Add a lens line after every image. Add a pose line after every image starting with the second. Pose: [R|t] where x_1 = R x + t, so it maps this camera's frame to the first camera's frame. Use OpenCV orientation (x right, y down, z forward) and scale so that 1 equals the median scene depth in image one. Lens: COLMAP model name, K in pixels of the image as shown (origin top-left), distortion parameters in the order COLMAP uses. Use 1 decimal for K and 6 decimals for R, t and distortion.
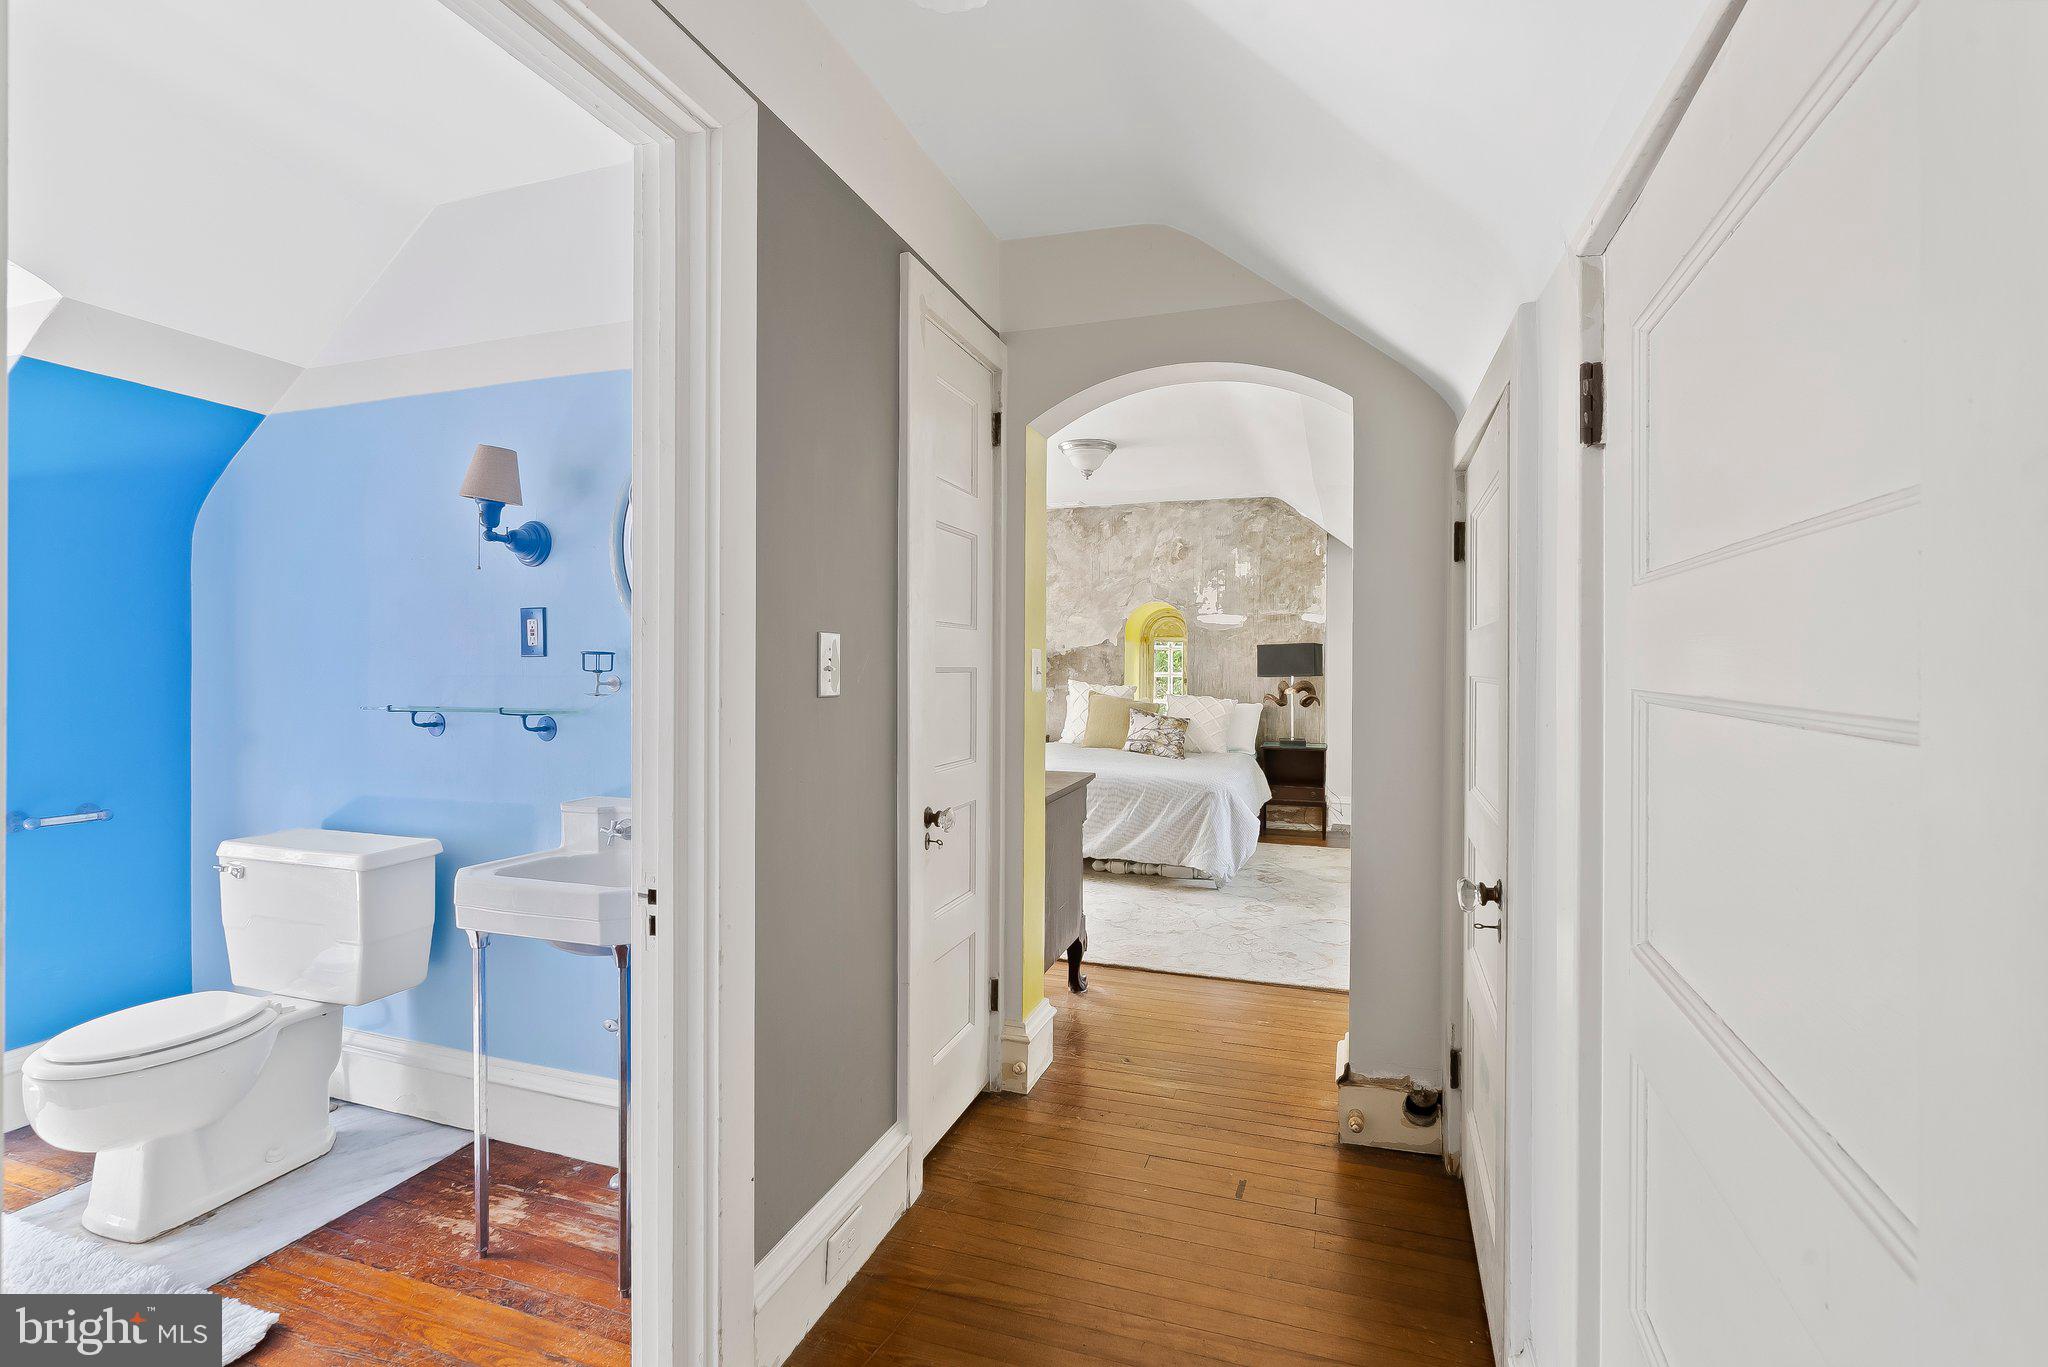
lens RADIAL K [[948.5, 0, 1021.8], [0, 948.5, 671.2], [0, 0, 1]] dist [-0.011808, 0.003081]
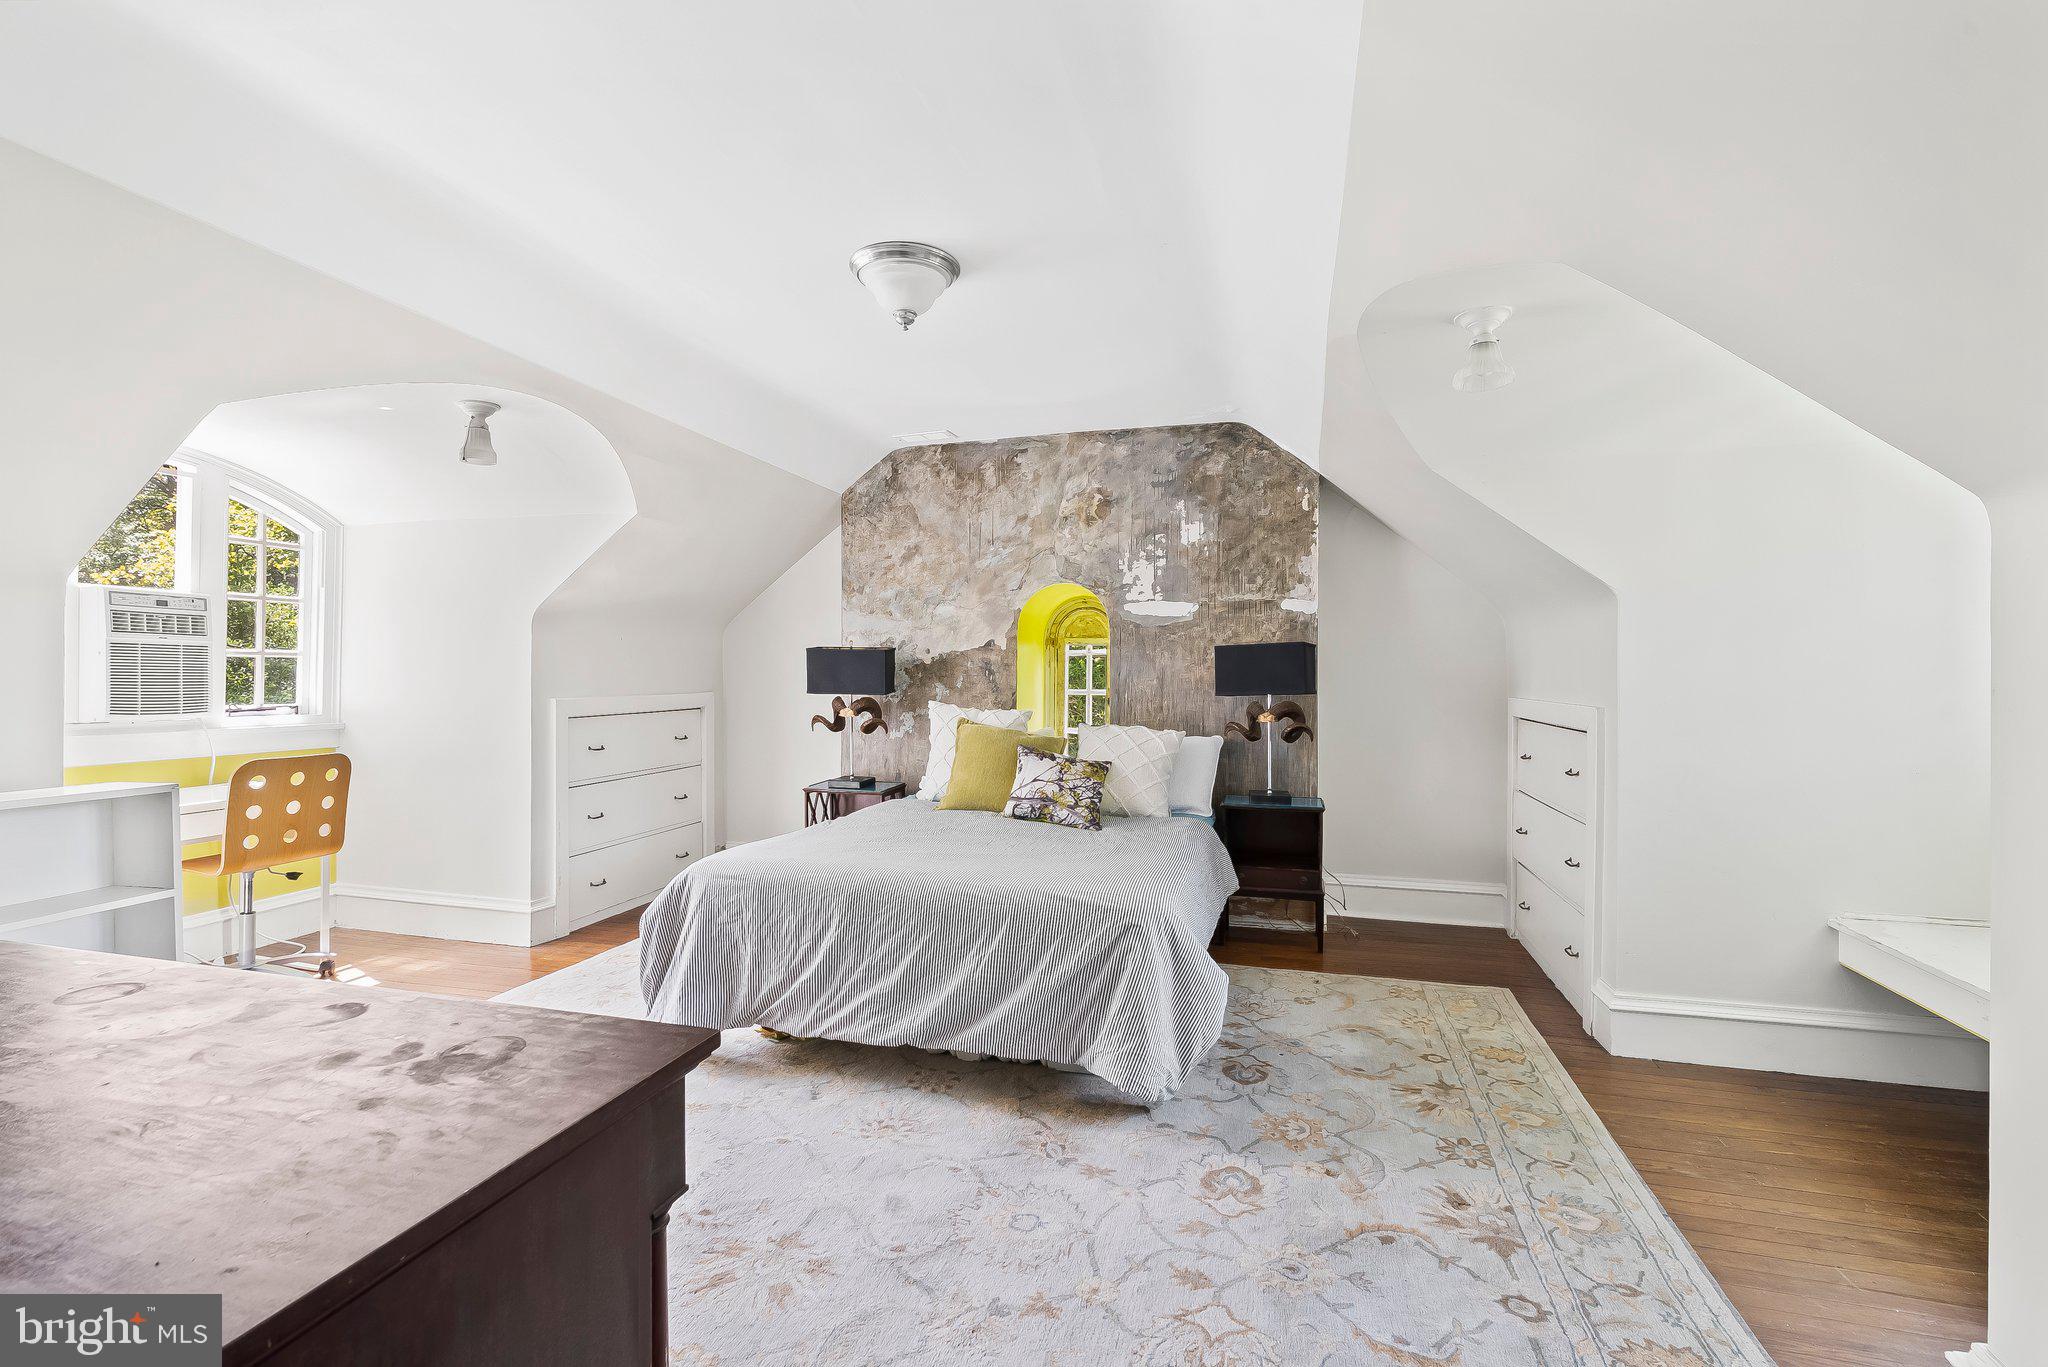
lens RADIAL K [[948.5, 0, 1023.9], [0, 948.5, 687.1], [0, 0, 1]] dist [-0.011808, 0.003081]
pose [[0.998450, -0.003572, 0.055549, 0.075705], [0.003593, 0.999994, -0.000283, -0.000192], [-0.055547, 0.000482, 0.998456, 0.333113]]
